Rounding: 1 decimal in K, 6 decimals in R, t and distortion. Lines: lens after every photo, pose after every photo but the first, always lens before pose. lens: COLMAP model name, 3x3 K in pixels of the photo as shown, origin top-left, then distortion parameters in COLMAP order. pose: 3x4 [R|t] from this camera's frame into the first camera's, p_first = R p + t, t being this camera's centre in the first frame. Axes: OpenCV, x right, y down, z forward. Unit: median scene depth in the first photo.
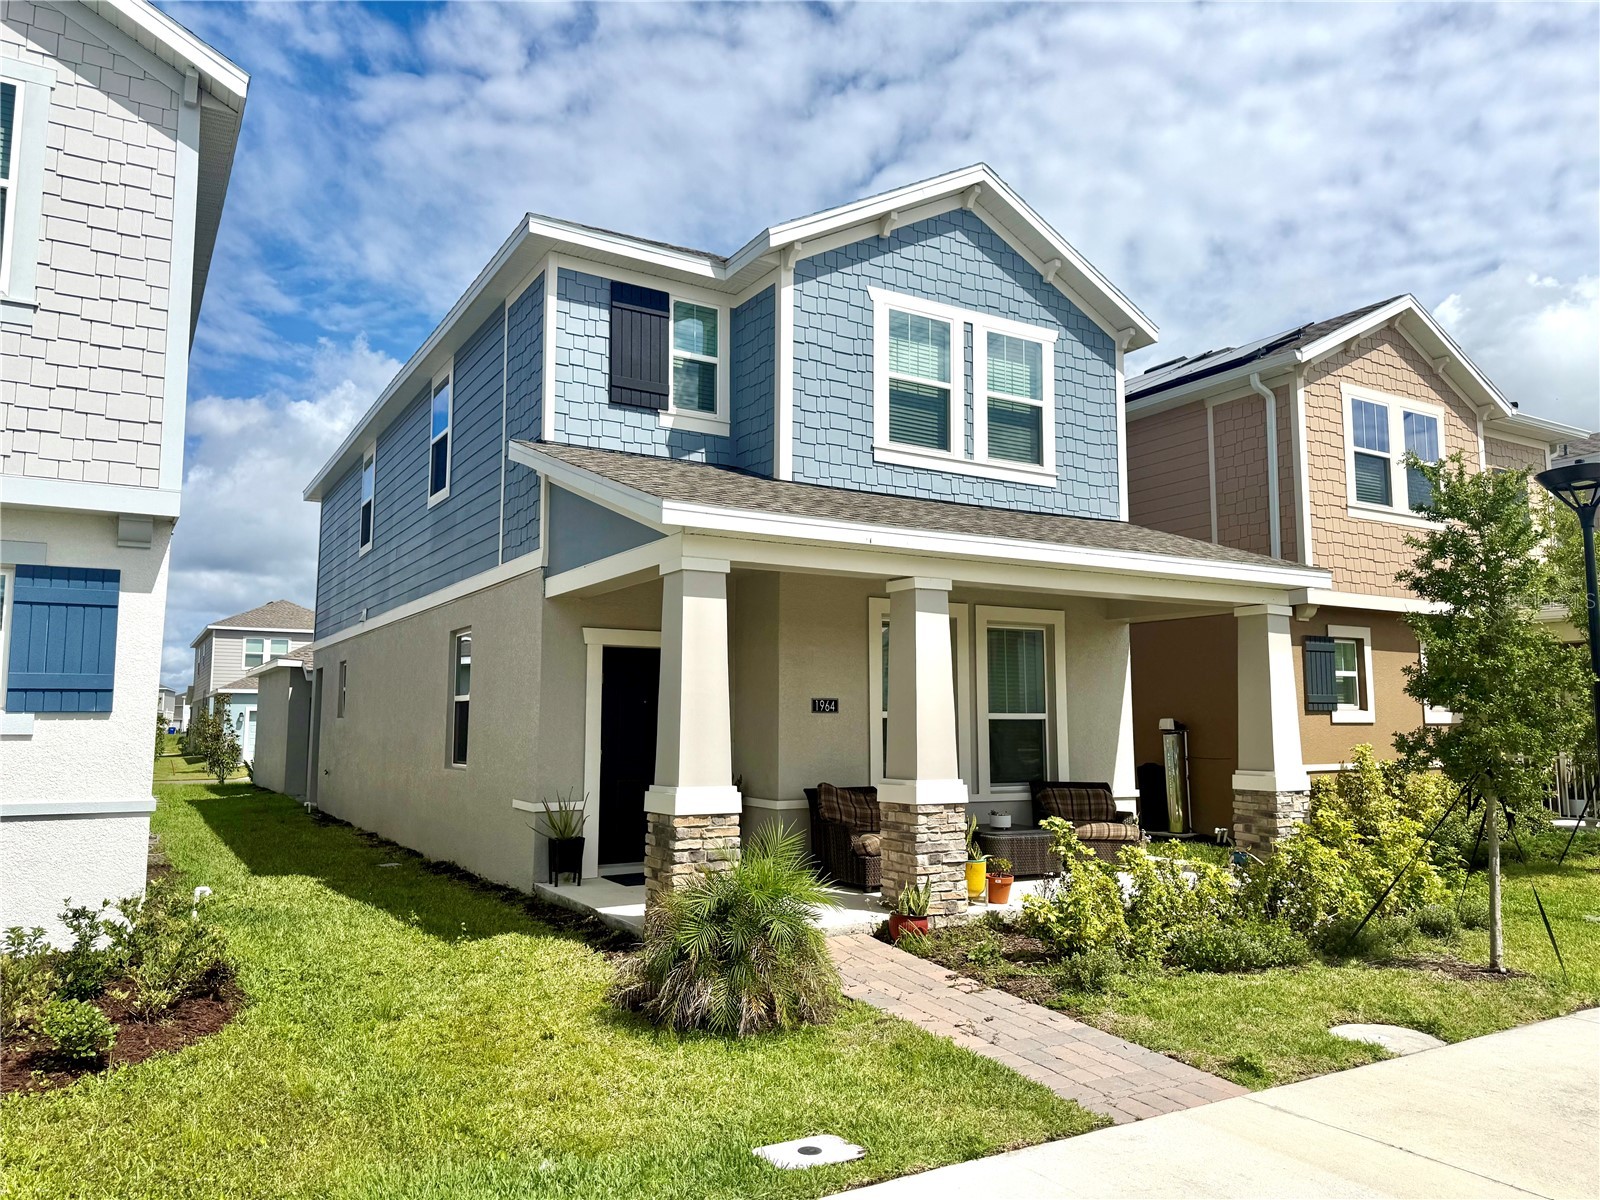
lens RADIAL K [[1134.6, 0, 815.3], [0, 1134.6, 591.5], [0, 0, 1]] dist [0.011410, -0.007761]
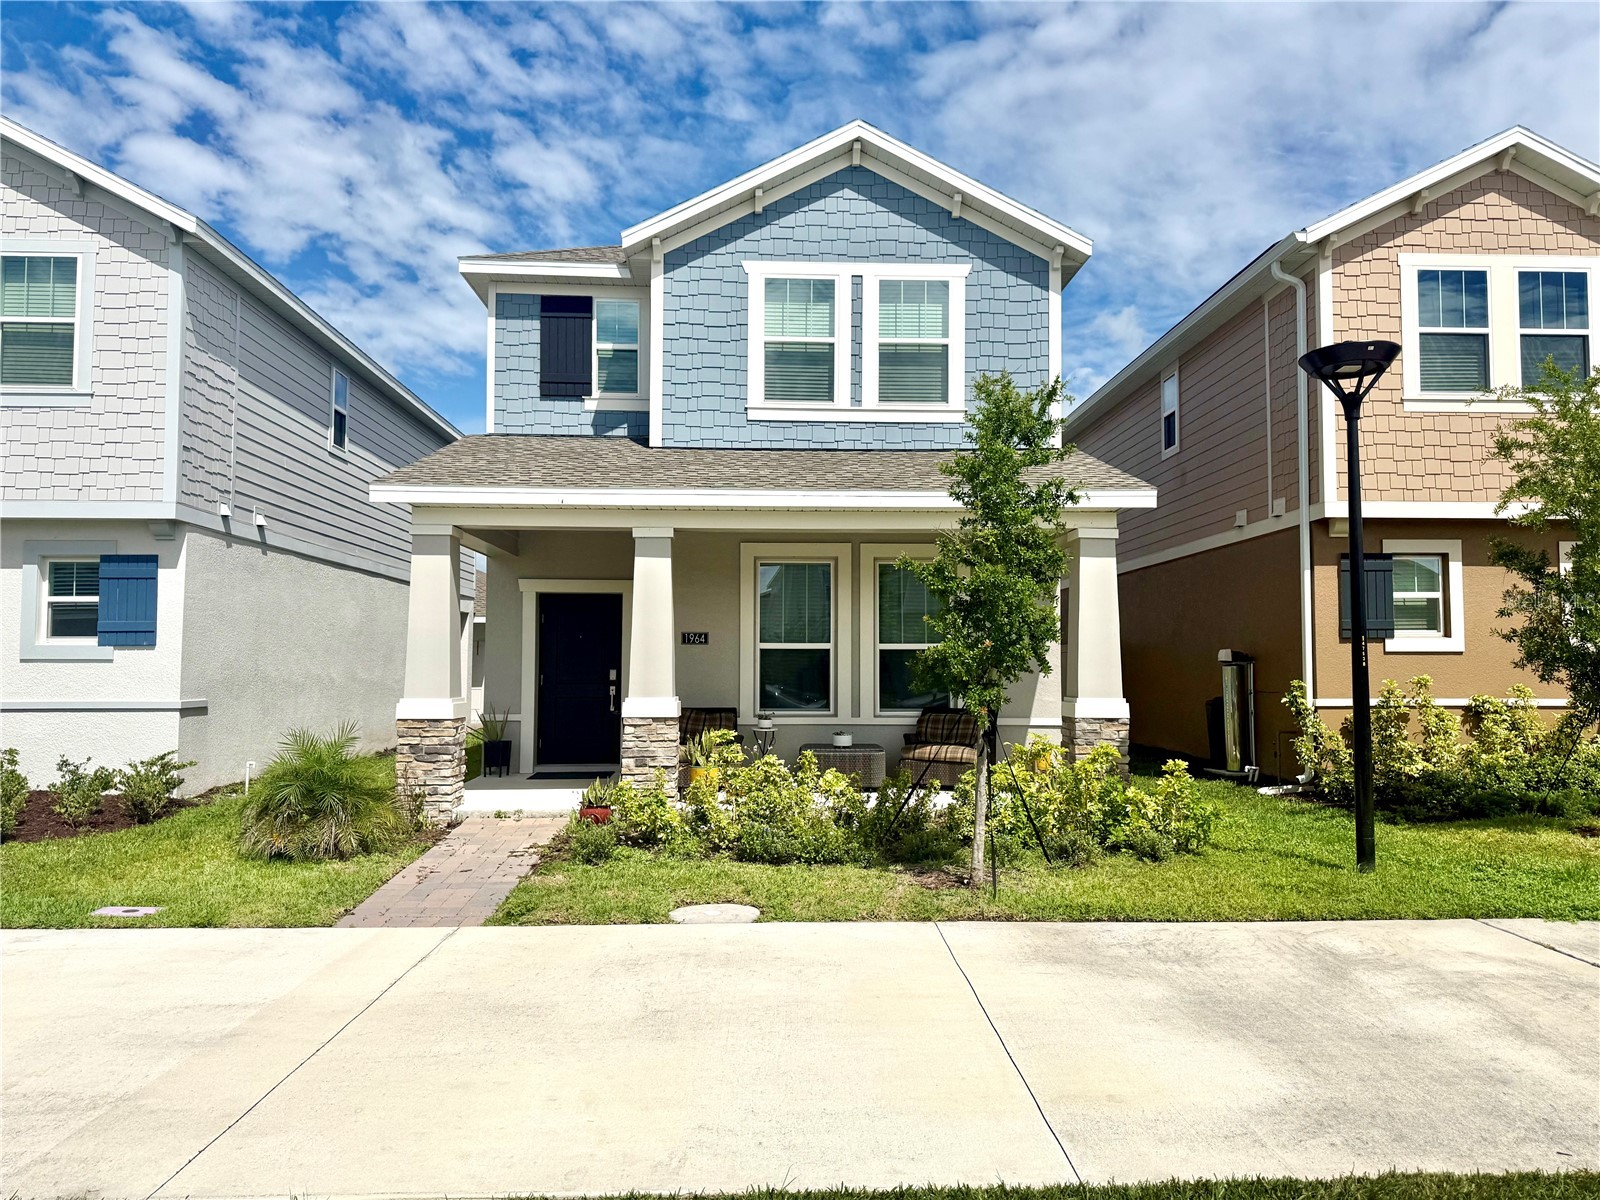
lens RADIAL K [[1134.6, 0, 816.5], [0, 1134.6, 594.9], [0, 0, 1]] dist [0.011410, -0.007761]
pose [[0.877222, -0.030771, -0.479097, 0.634631], [0.055997, 0.997690, 0.038452, 0.018195], [0.476808, -0.060559, 0.876919, 0.040202]]
